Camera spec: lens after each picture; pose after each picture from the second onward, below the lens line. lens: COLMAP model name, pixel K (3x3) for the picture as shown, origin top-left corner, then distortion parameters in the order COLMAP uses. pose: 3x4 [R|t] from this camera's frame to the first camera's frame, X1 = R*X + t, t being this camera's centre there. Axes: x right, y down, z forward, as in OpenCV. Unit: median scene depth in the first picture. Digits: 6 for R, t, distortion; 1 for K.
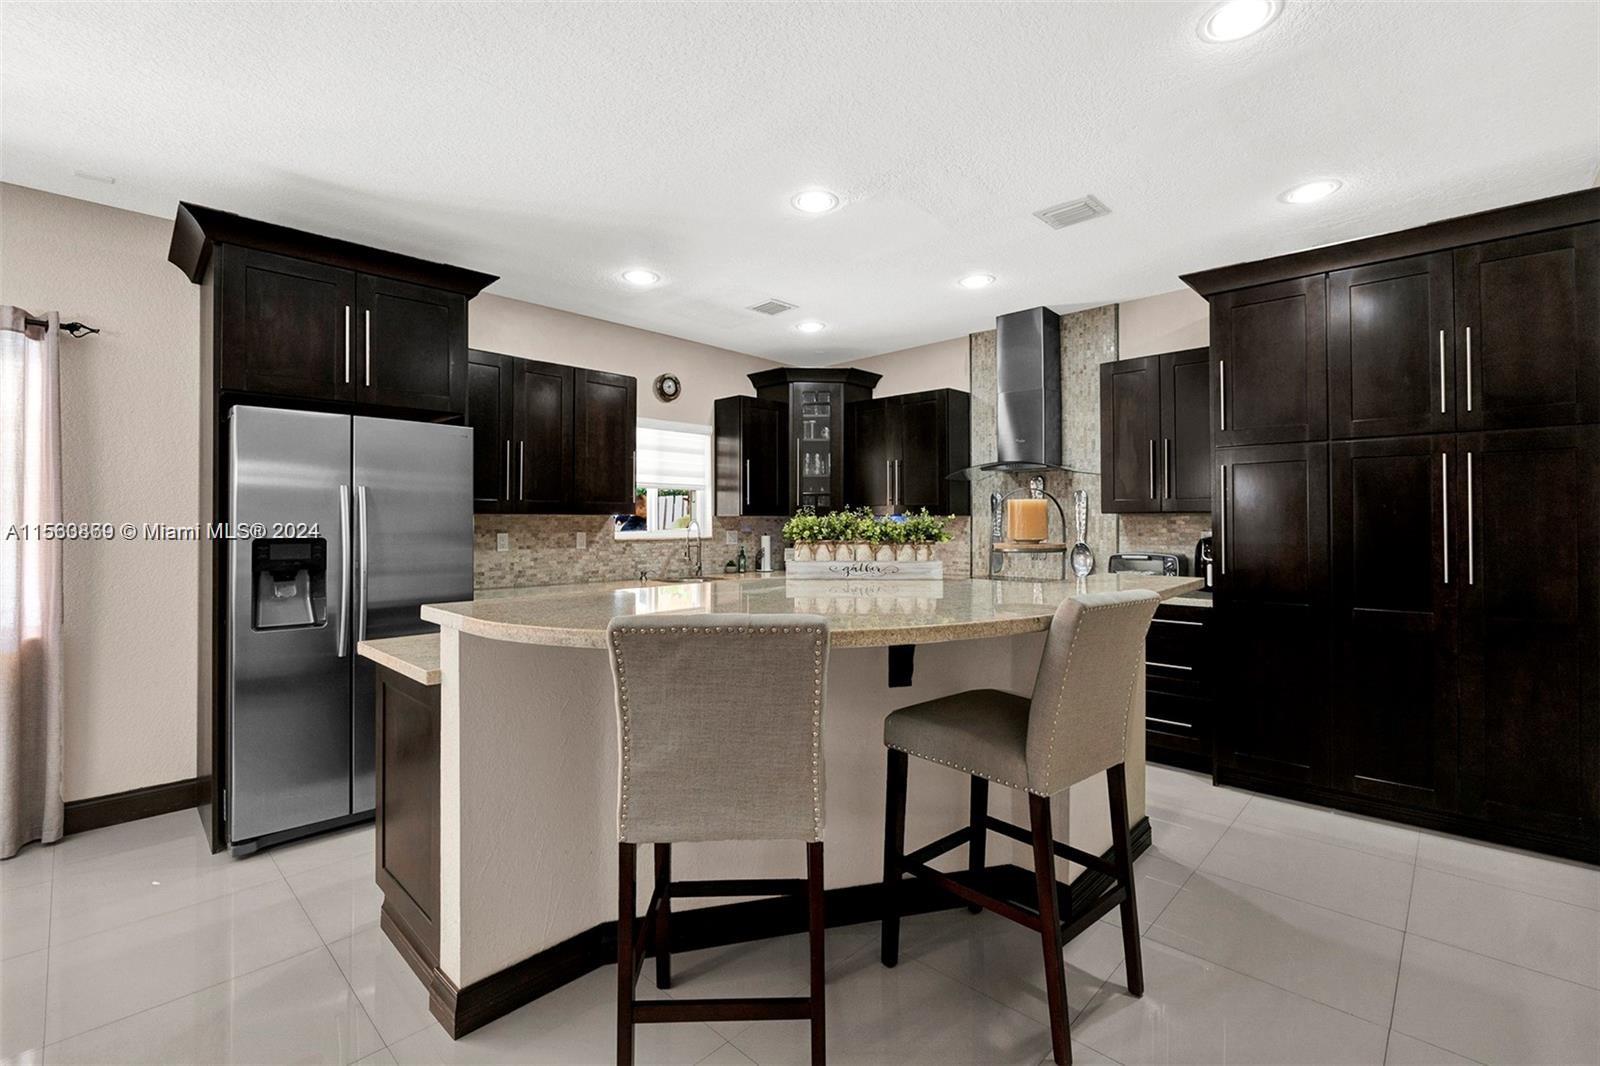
lens RADIAL K [[691.6, 0, 802.6], [0, 691.6, 522.7], [0, 0, 1]] dist [-0.001679, -0.000283]
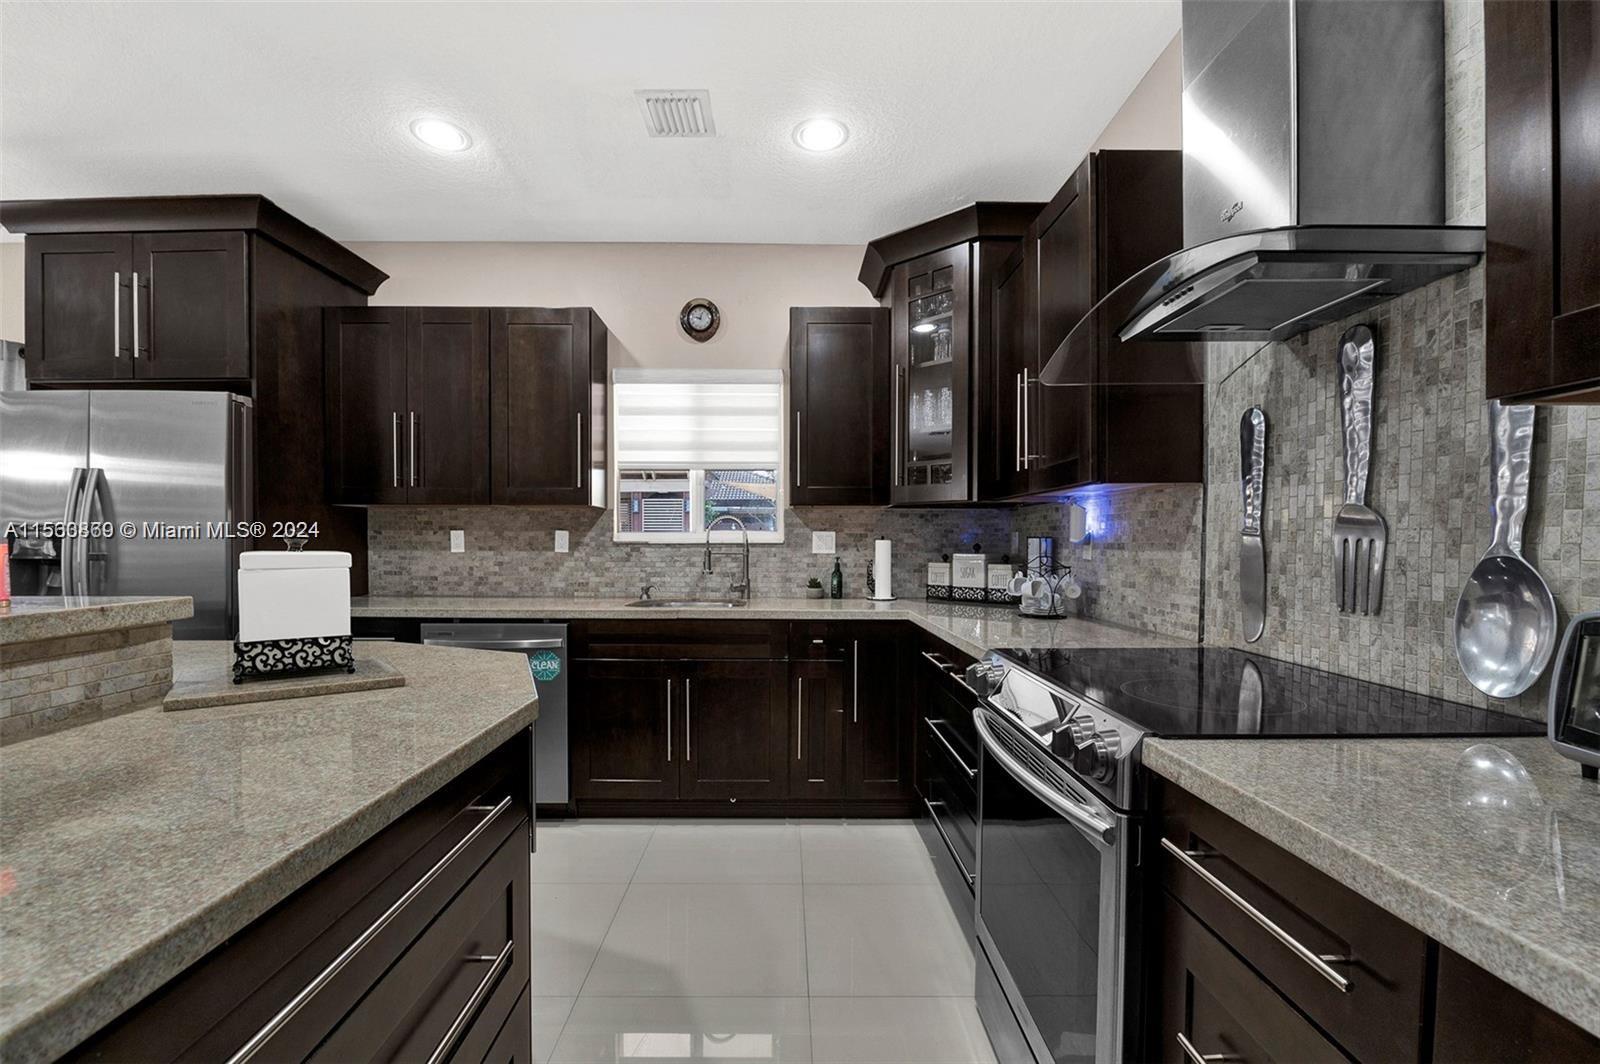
lens RADIAL K [[698.7, 0, 782.8], [0, 698.7, 555.4], [0, 0, 1]] dist [0.000236, -0.000044]
pose [[0.690865, 0.016570, -0.722794, 0.390121], [-0.003498, 0.999802, 0.019577, 0.024372], [0.722975, -0.010997, 0.690786, 0.625784]]
